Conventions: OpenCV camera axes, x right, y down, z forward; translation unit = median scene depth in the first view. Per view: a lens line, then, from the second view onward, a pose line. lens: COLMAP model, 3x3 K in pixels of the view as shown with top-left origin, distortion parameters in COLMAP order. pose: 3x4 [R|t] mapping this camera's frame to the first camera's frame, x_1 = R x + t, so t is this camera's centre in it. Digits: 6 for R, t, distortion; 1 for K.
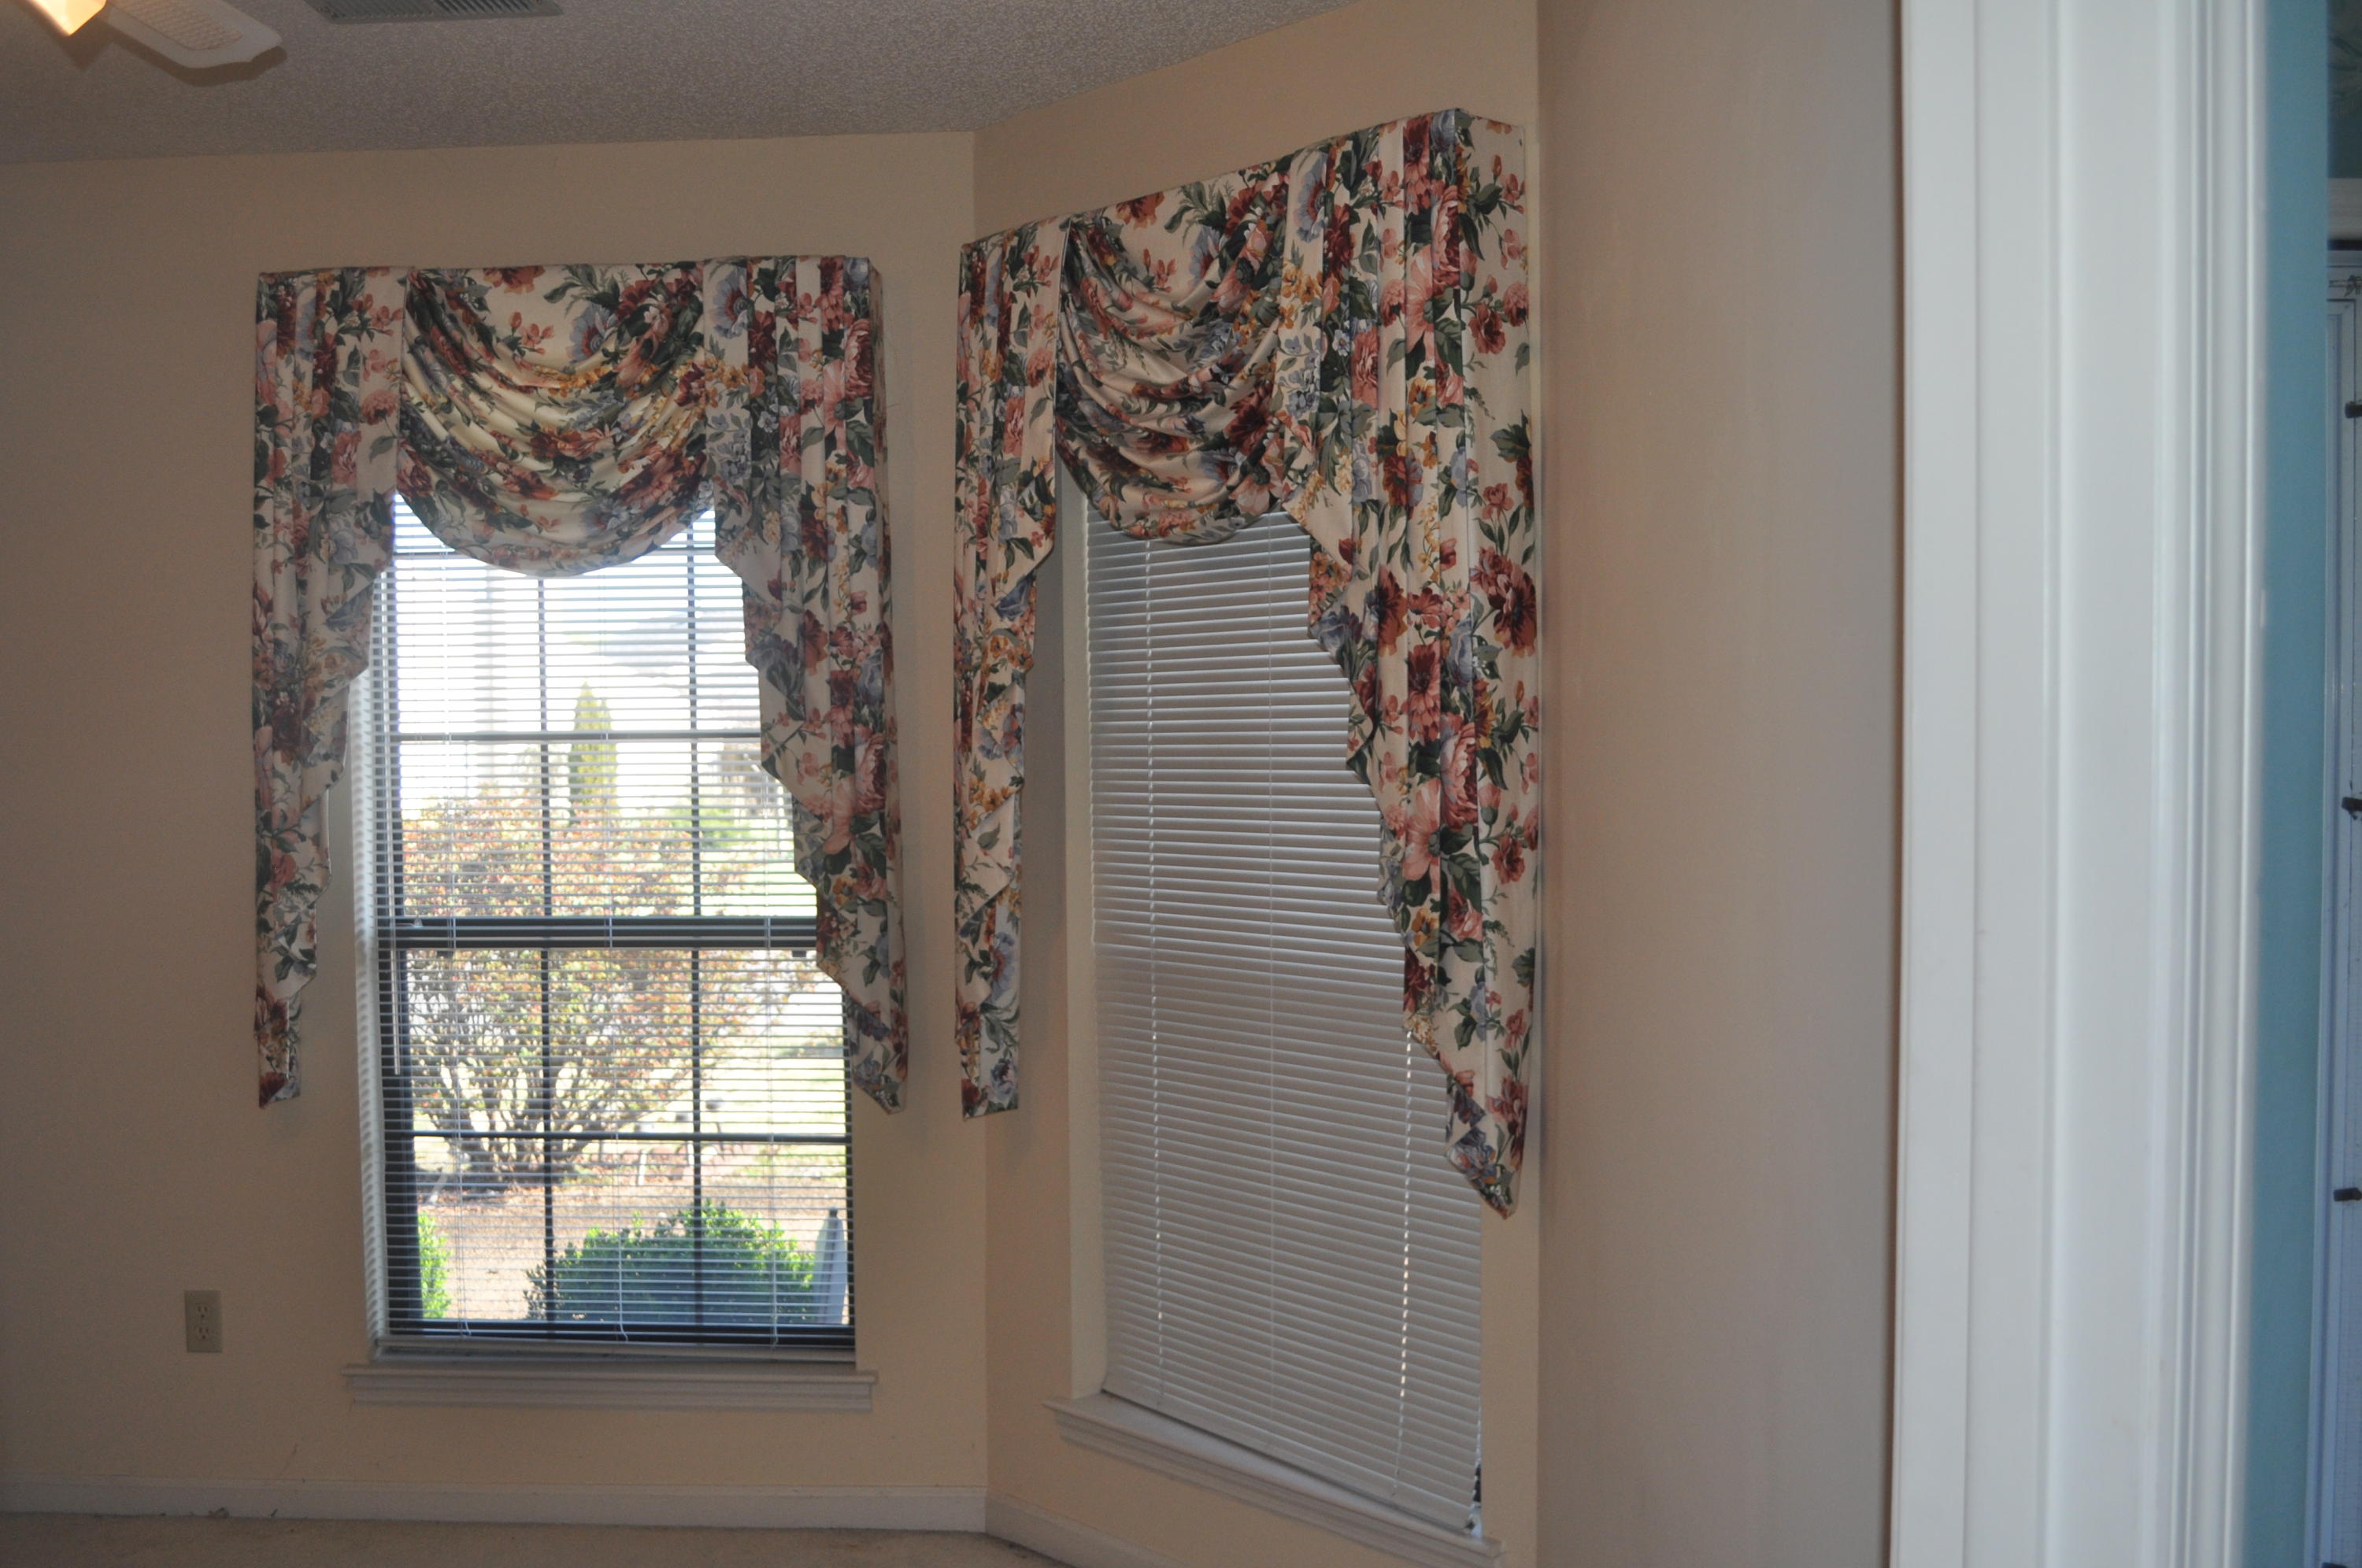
lens RADIAL K [[2230.5, 0, 1186.0], [0, 2230.5, 788.7], [0, 0, 1]] dist [-0.054997, 0.000000]
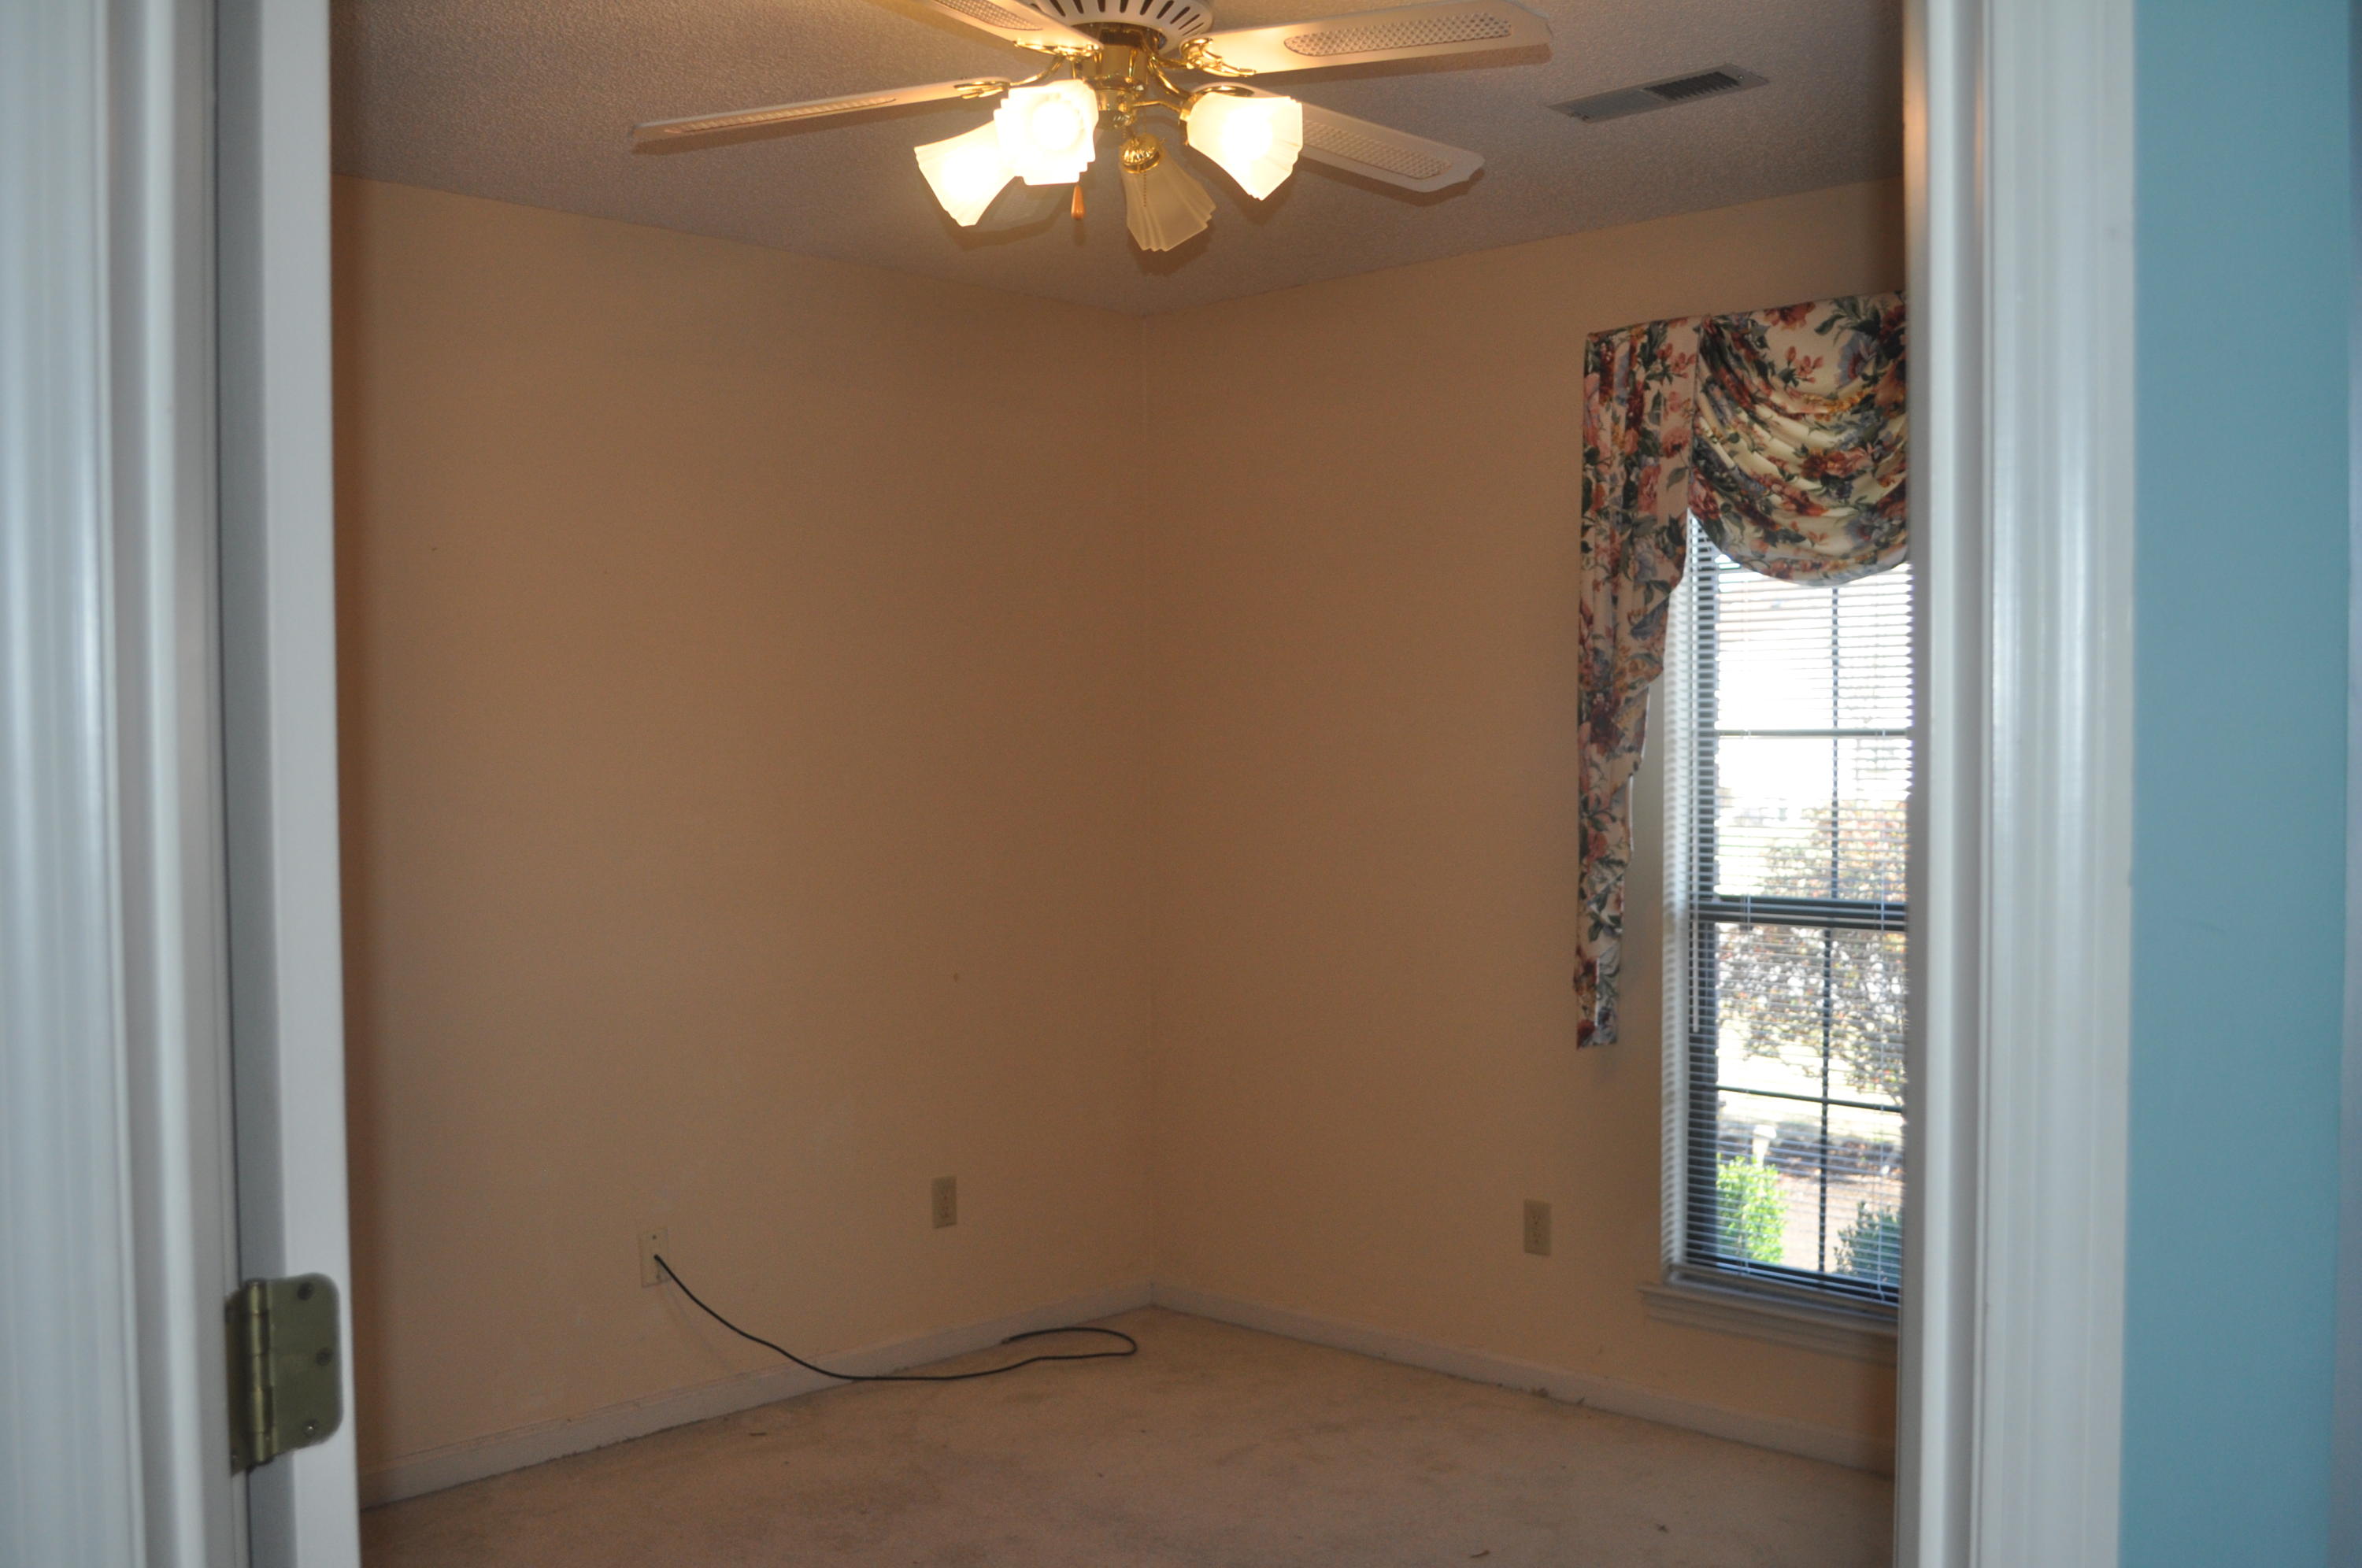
lens RADIAL K [[2230.5, 0, 1165.2], [0, 2230.5, 779.0], [0, 0, 1]] dist [-0.054997, 0.000000]
pose [[0.755728, 0.018055, -0.654636, 0.185911], [-0.017917, 0.999816, 0.006892, -0.002684], [0.654640, 0.006521, 0.755913, -0.033531]]
